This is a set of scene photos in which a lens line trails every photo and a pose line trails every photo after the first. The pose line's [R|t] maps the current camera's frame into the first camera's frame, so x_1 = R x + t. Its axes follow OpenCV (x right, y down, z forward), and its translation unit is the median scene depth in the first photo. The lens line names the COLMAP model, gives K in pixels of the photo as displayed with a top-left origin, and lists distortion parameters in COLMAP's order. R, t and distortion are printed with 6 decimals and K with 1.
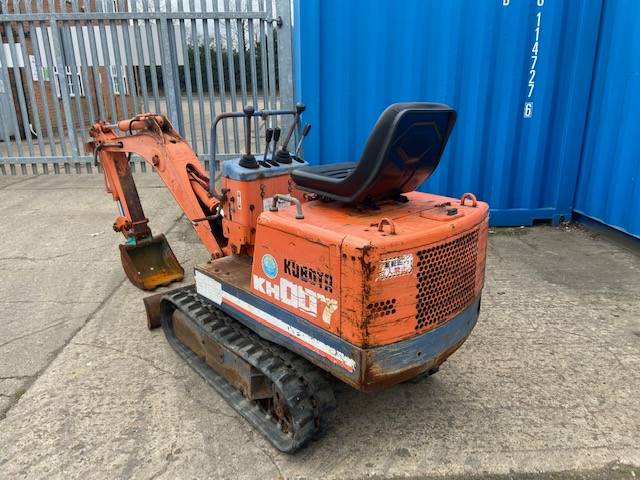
lens RADIAL K [[483.2, 0, 317.6], [0, 483.2, 232.5], [0, 0, 1]] dist [0.109040, -0.137530]
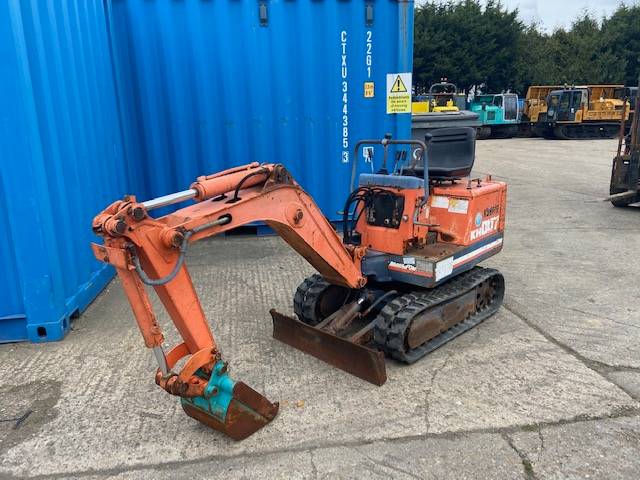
lens RADIAL K [[483.2, 0, 316.6], [0, 483.2, 233.9], [0, 0, 1]] dist [0.109040, -0.137530]
pose [[-0.091116, -0.210132, 0.973418, -1.494773], [0.311324, 0.922479, 0.228277, -0.393263], [-0.945926, 0.323848, -0.018633, 1.349082]]
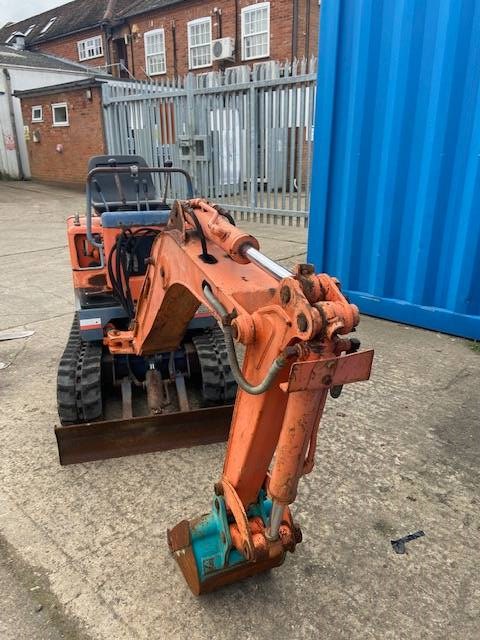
lens RADIAL K [[483.2, 0, 237.2], [0, 483.2, 318.3], [0, 0, 1]] dist [0.109040, -0.137530]
pose [[0.702378, 0.238061, -0.670814, 1.126024], [-0.203608, 0.970231, 0.131131, -0.142614], [0.682062, 0.044479, 0.729940, 0.469319]]
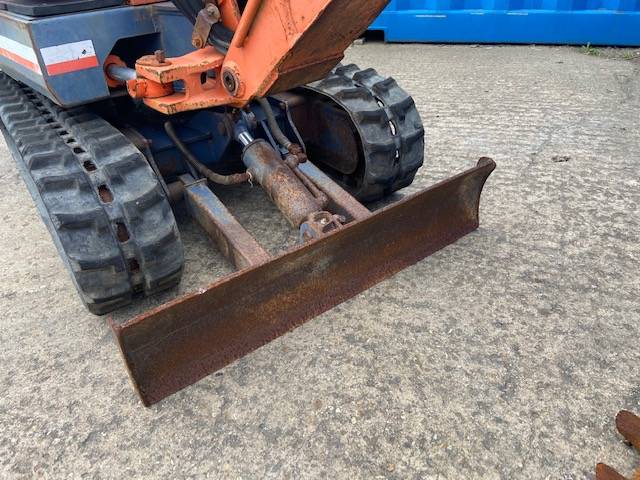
lens RADIAL K [[483.2, 0, 319.1], [0, 483.2, 239.3], [0, 0, 1]] dist [0.109040, -0.137530]
pose [[0.922528, 0.175604, -0.343666, 0.509927], [-0.063776, 0.947608, 0.313004, 0.095945], [0.380625, -0.266838, 0.885394, 0.711481]]
